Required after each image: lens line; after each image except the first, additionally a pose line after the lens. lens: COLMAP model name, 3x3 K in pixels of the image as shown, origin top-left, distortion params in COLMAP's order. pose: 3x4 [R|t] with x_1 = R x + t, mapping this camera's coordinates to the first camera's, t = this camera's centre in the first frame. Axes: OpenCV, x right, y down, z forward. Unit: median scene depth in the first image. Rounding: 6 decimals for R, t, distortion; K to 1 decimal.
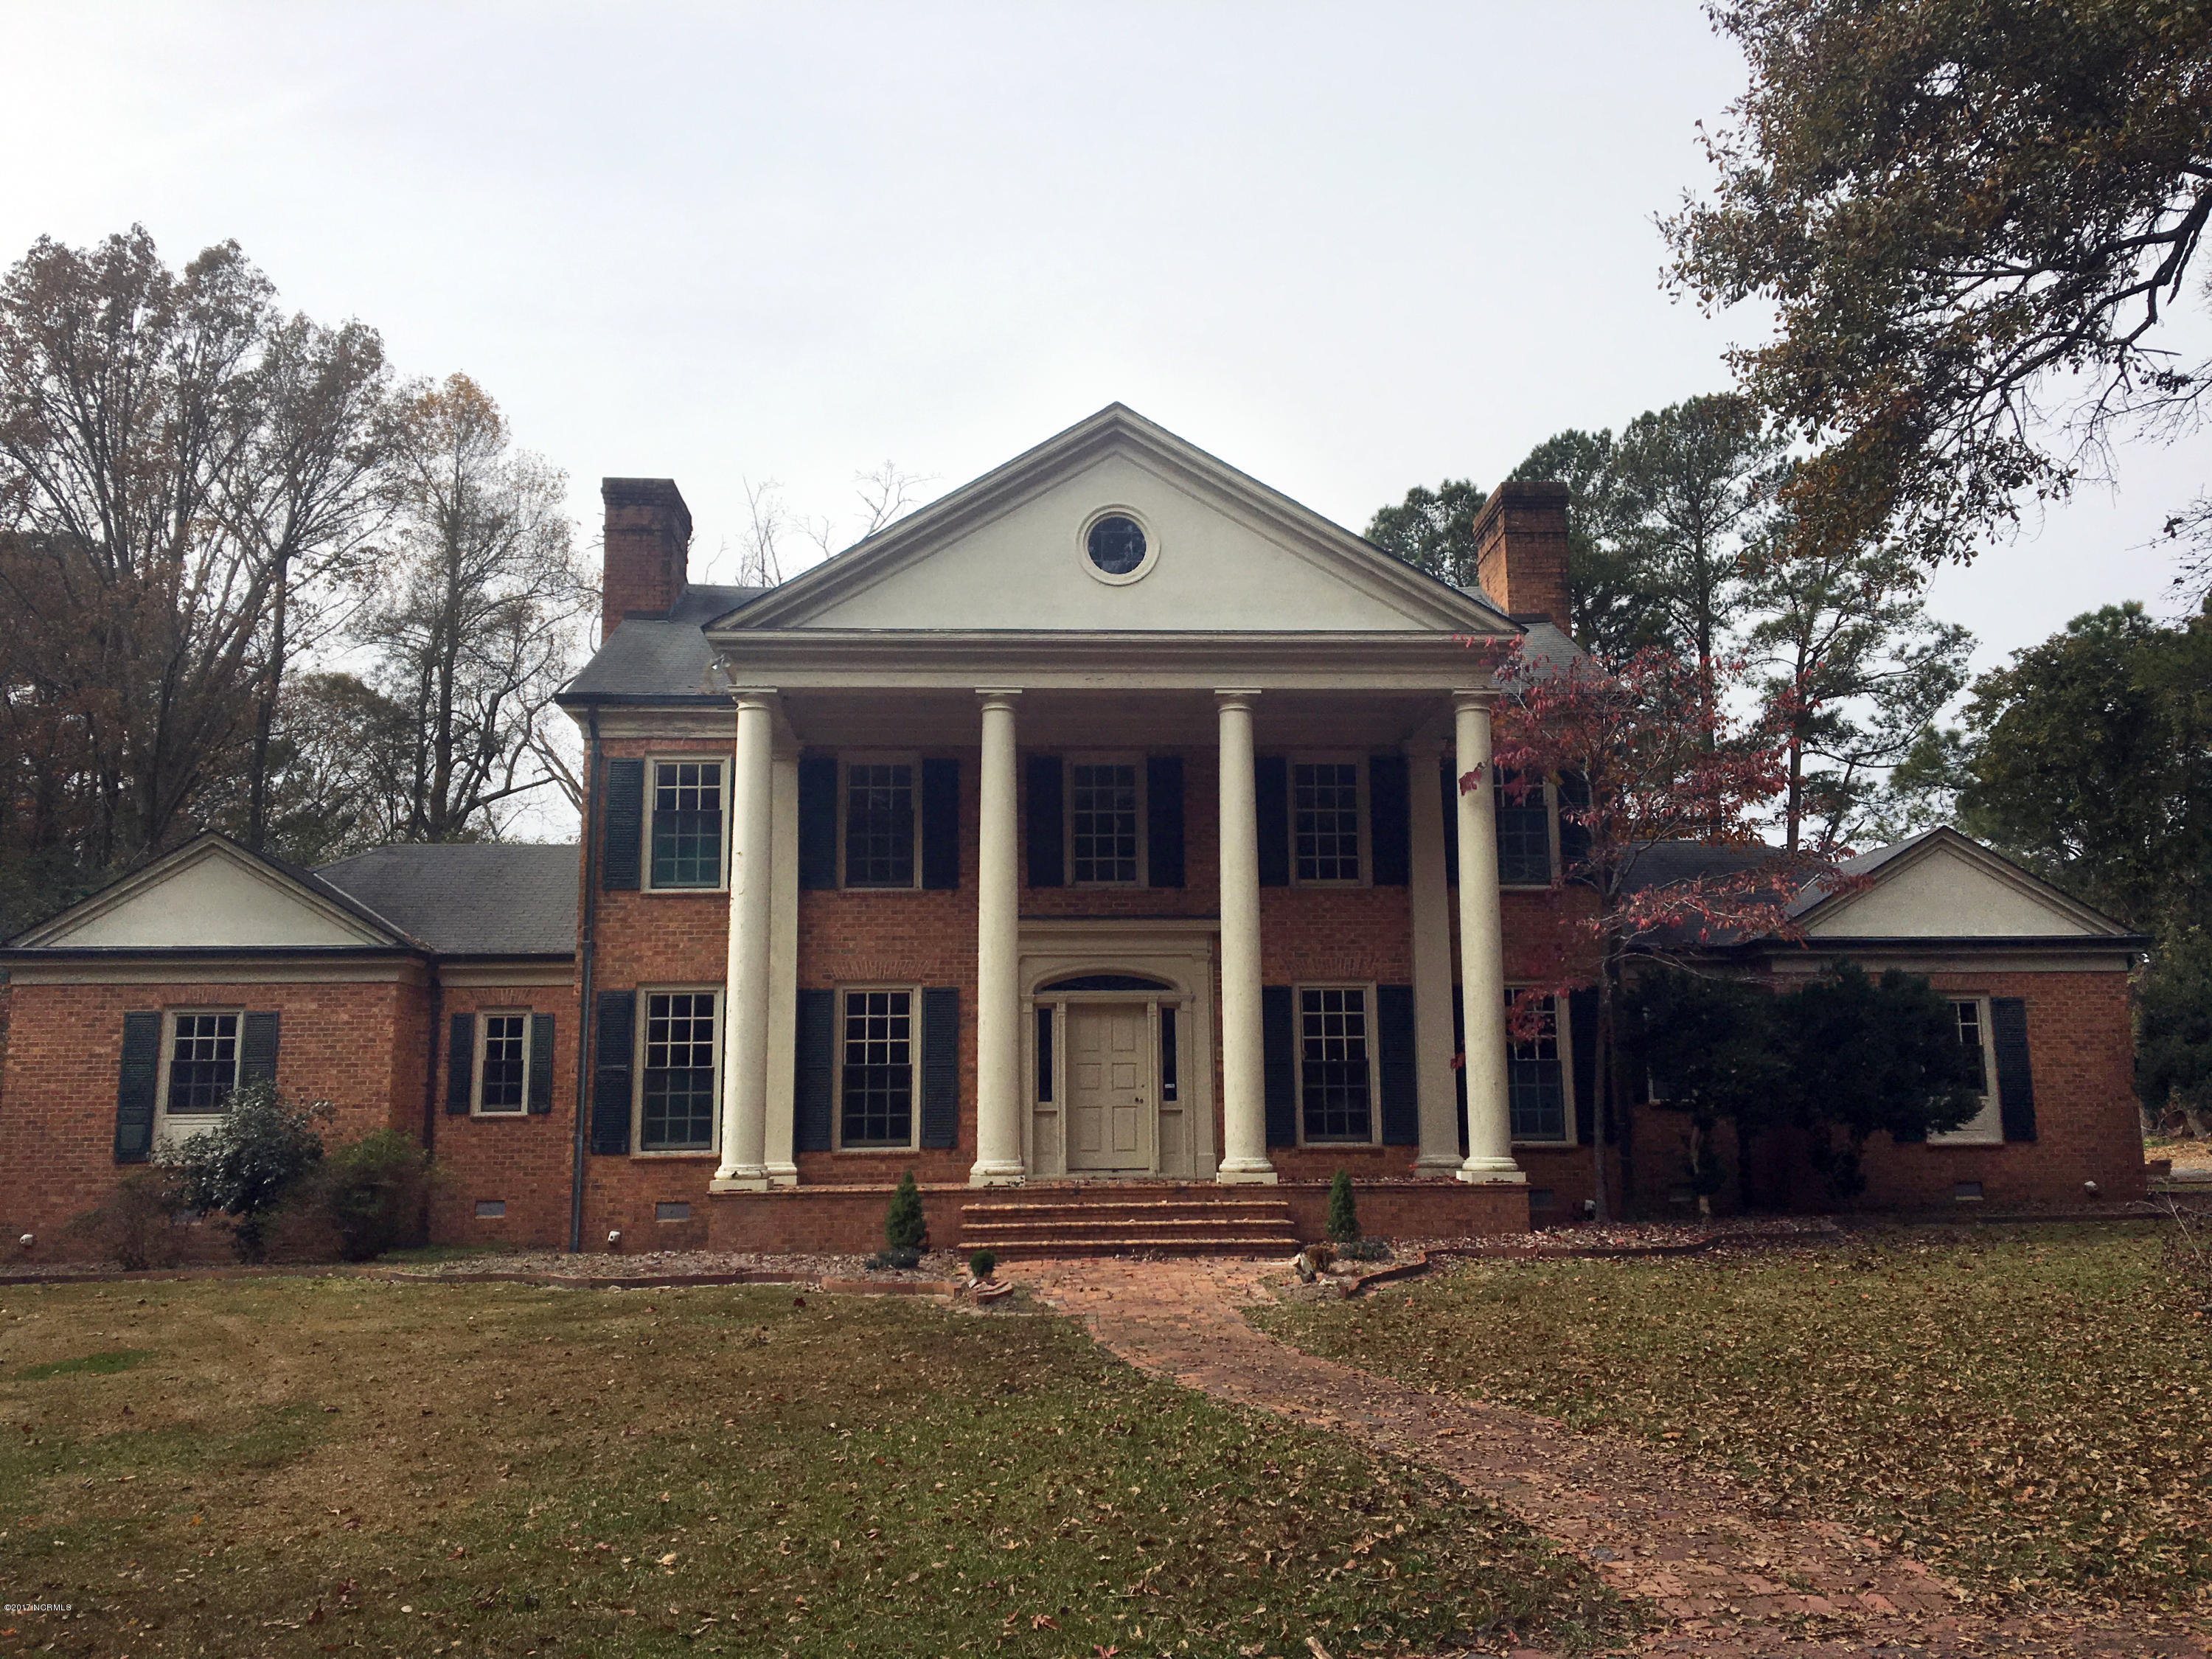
lens RADIAL K [[1872.6, 0, 1115.9], [0, 1872.6, 813.5], [0, 0, 1]] dist [0.082877, -0.122949]
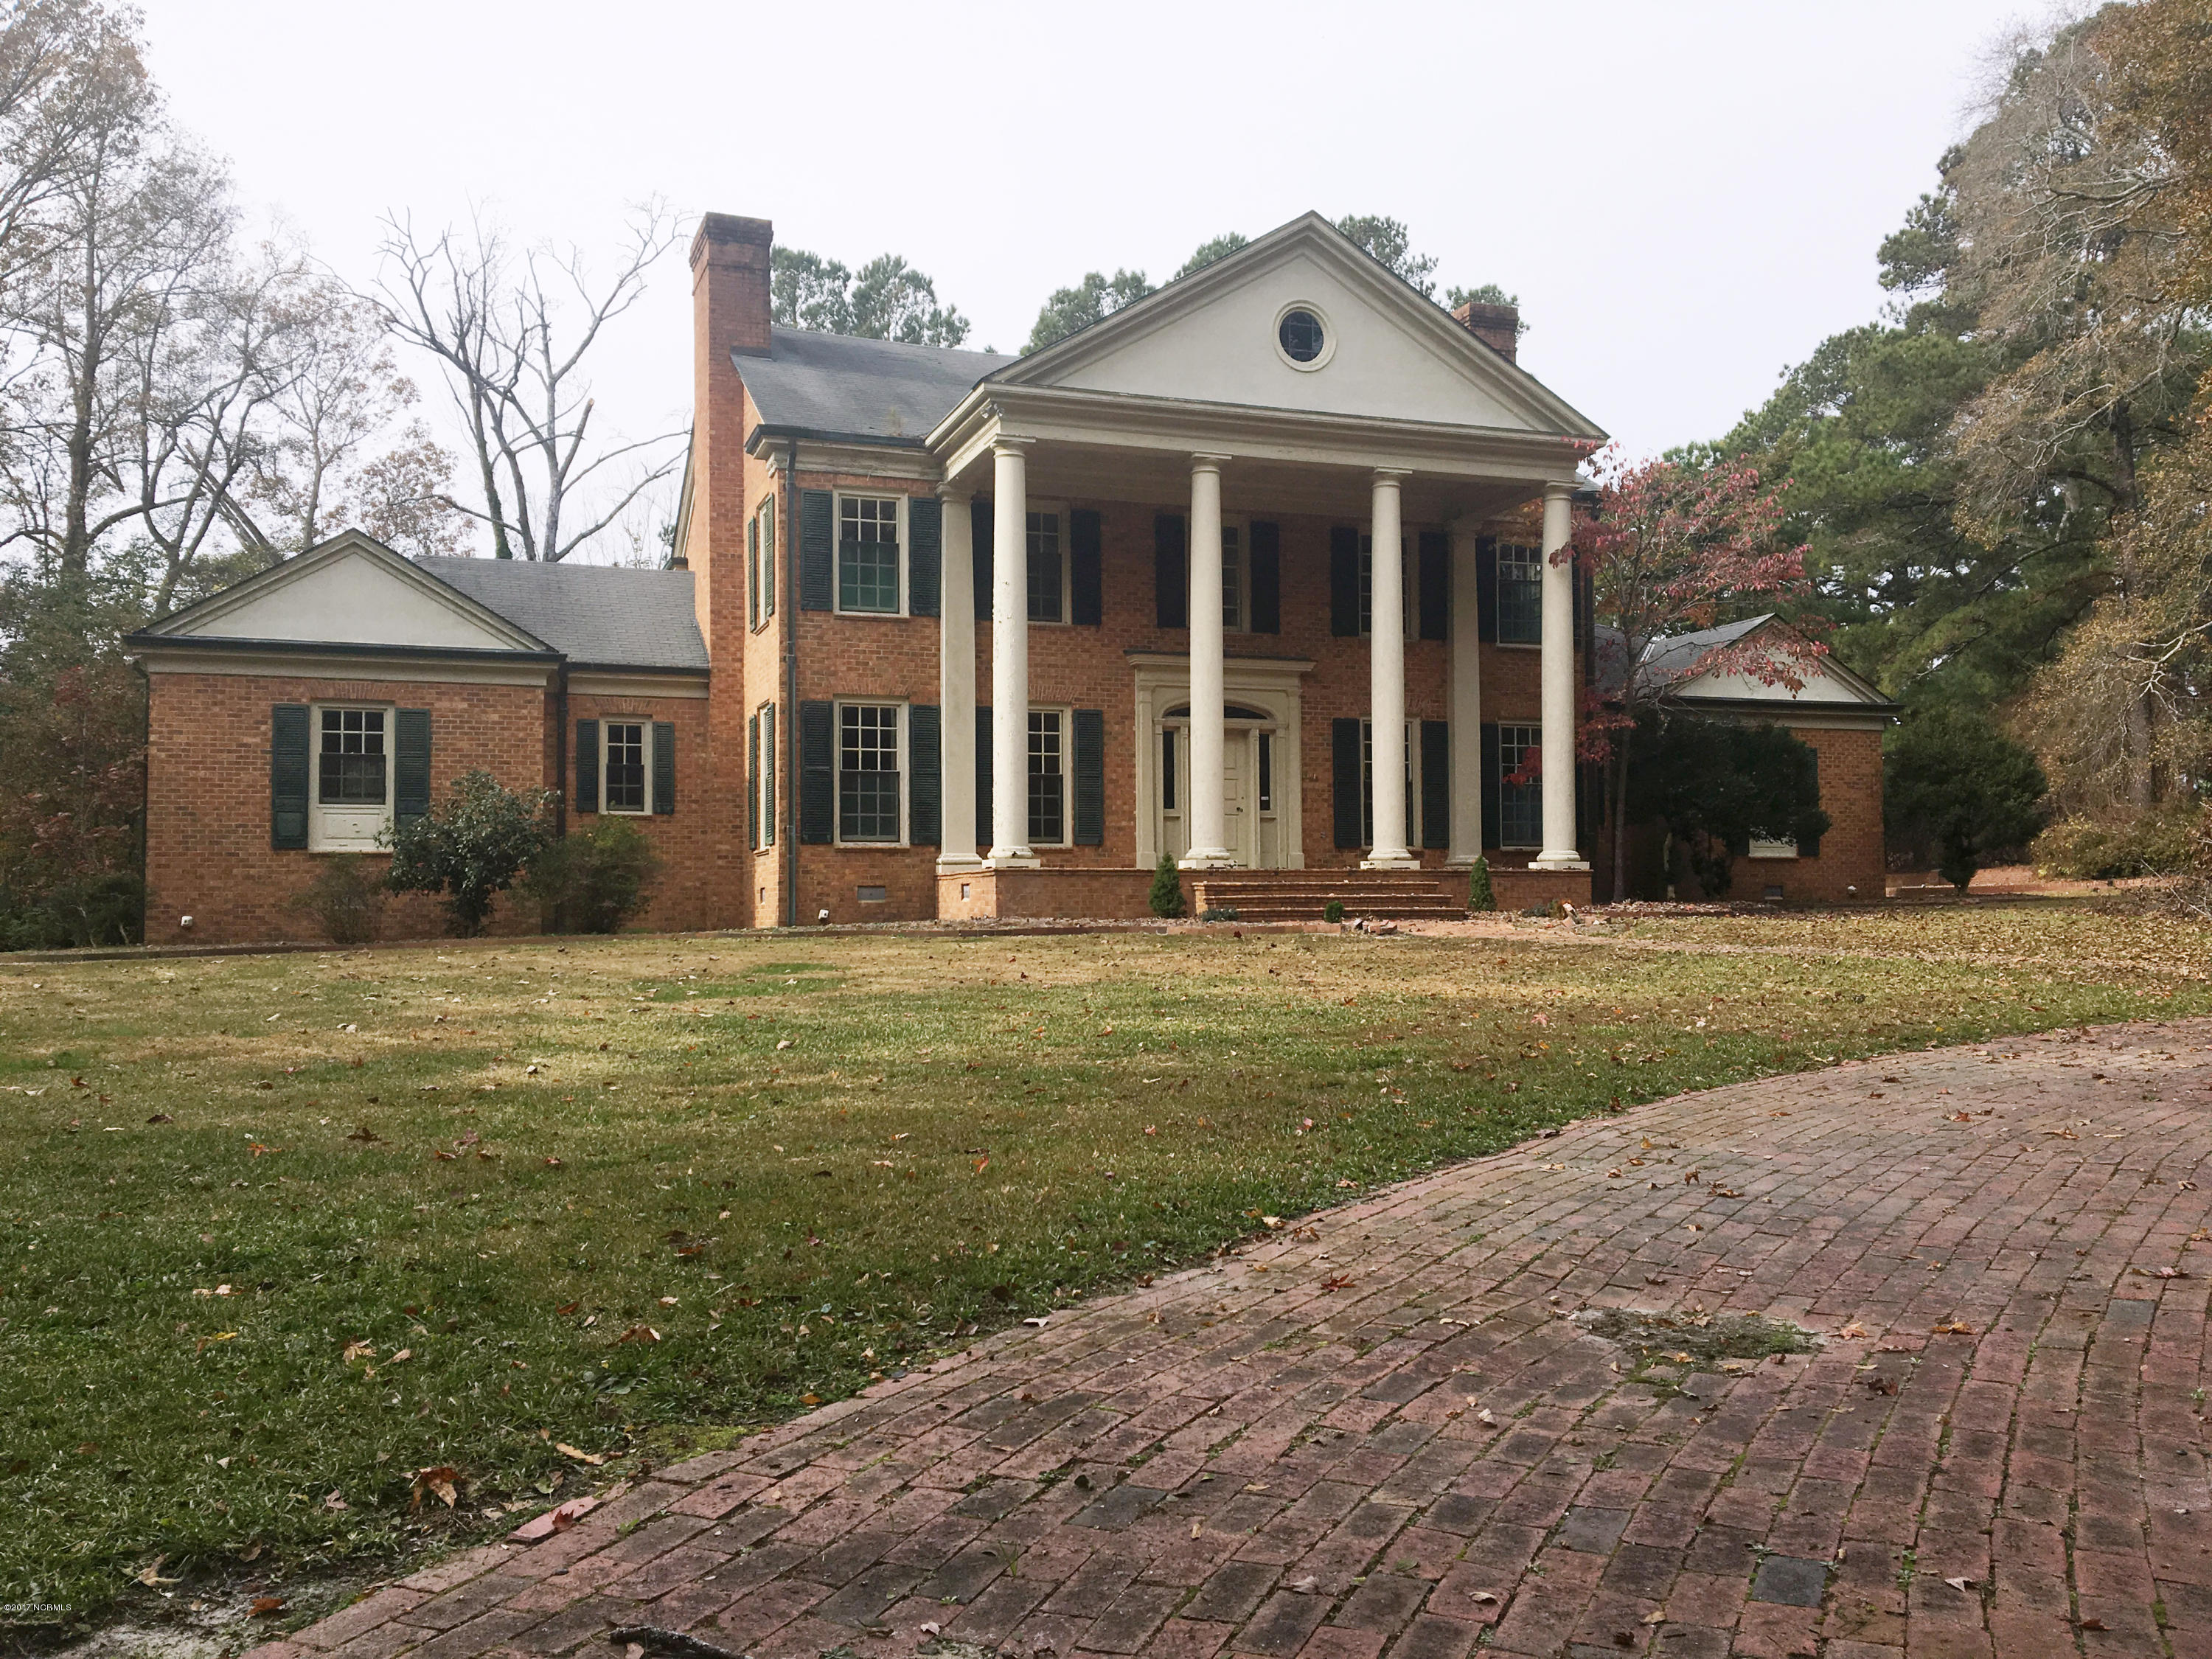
lens RADIAL K [[1872.6, 0, 1095.2], [0, 1872.6, 836.3], [0, 0, 1]] dist [0.082877, -0.122949]
pose [[0.954352, 0.016679, 0.298218, -0.407304], [-0.055511, 0.990949, 0.122223, 0.026381], [-0.293481, -0.133198, 0.946640, -0.106485]]
